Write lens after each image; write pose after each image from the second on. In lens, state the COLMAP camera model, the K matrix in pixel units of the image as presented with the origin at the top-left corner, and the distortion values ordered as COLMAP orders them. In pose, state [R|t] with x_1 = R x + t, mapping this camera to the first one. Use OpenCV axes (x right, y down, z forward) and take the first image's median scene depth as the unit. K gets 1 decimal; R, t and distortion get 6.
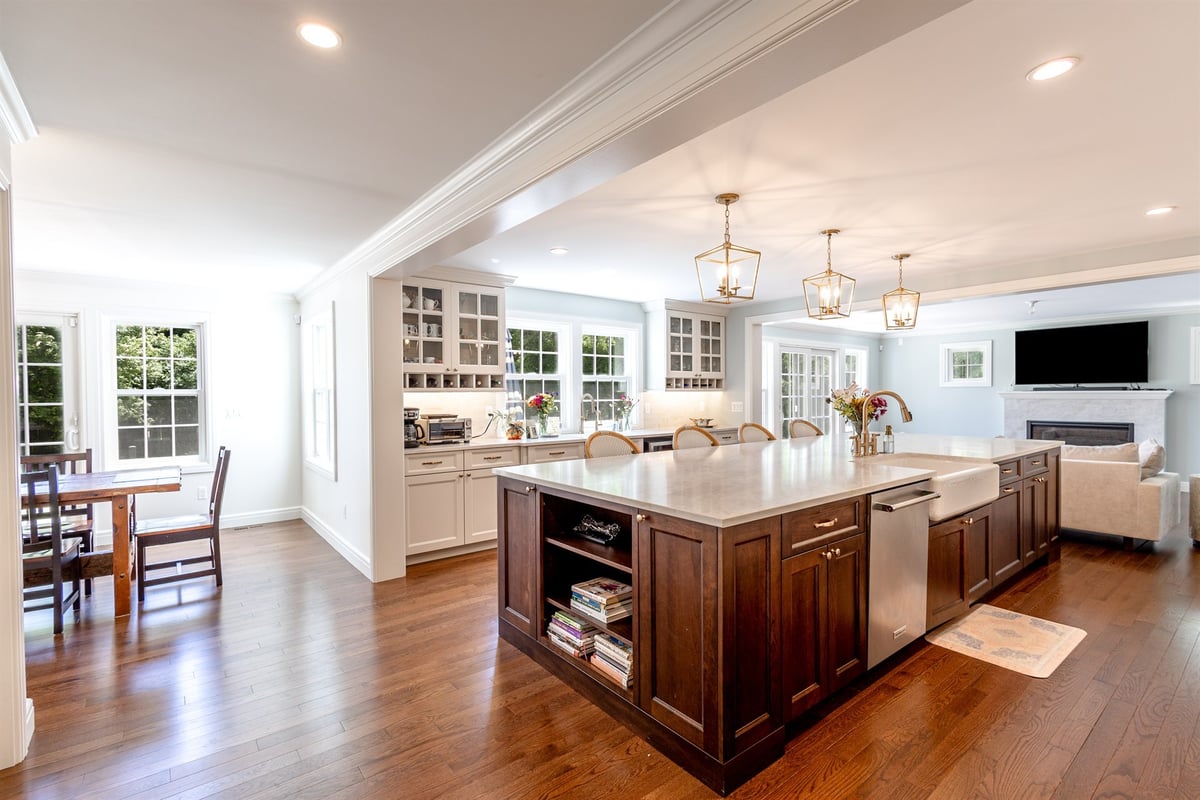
lens RADIAL K [[555.5, 0, 612.3], [0, 555.5, 400.5], [0, 0, 1]] dist [0.017800, -0.003512]
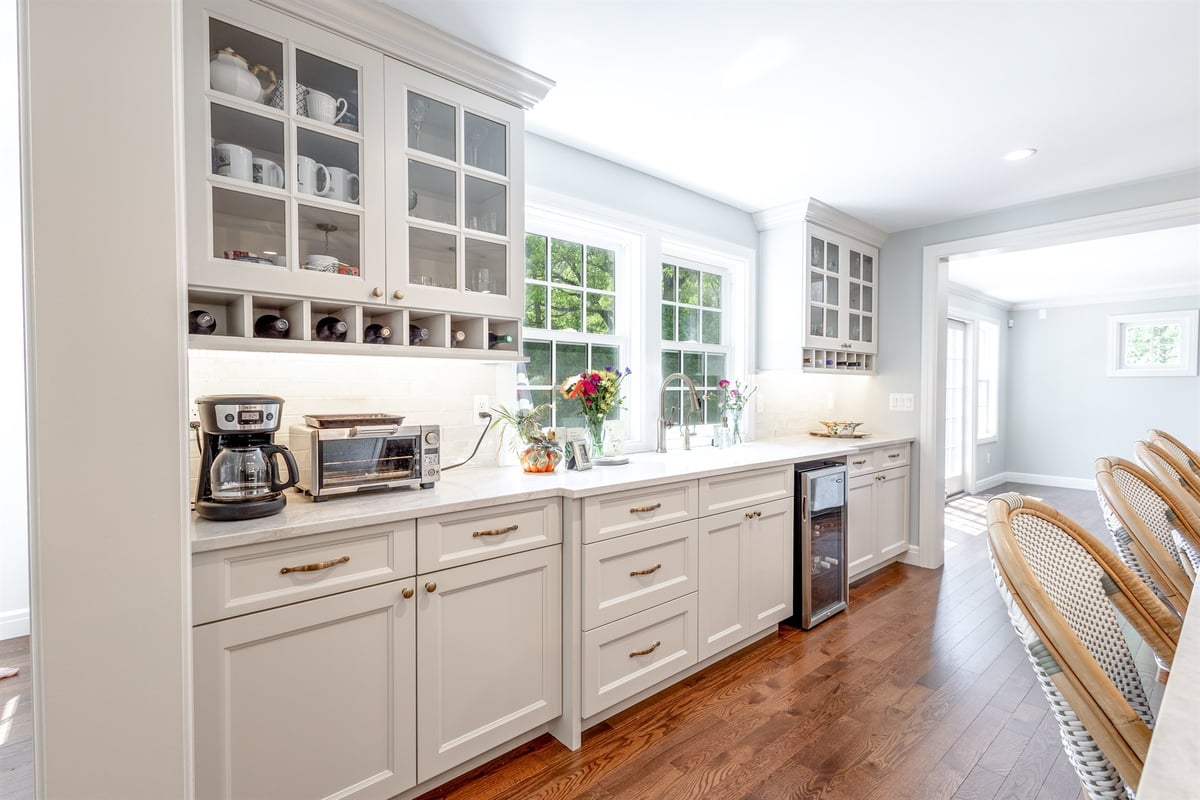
lens RADIAL K [[555.5, 0, 600.7], [0, 555.5, 399.2], [0, 0, 1]] dist [0.017800, -0.003512]
pose [[0.999802, 0.006370, 0.018852, -0.140062], [-0.006468, 0.999966, 0.005147, 0.010205], [-0.018818, -0.005268, 0.999809, 0.575214]]
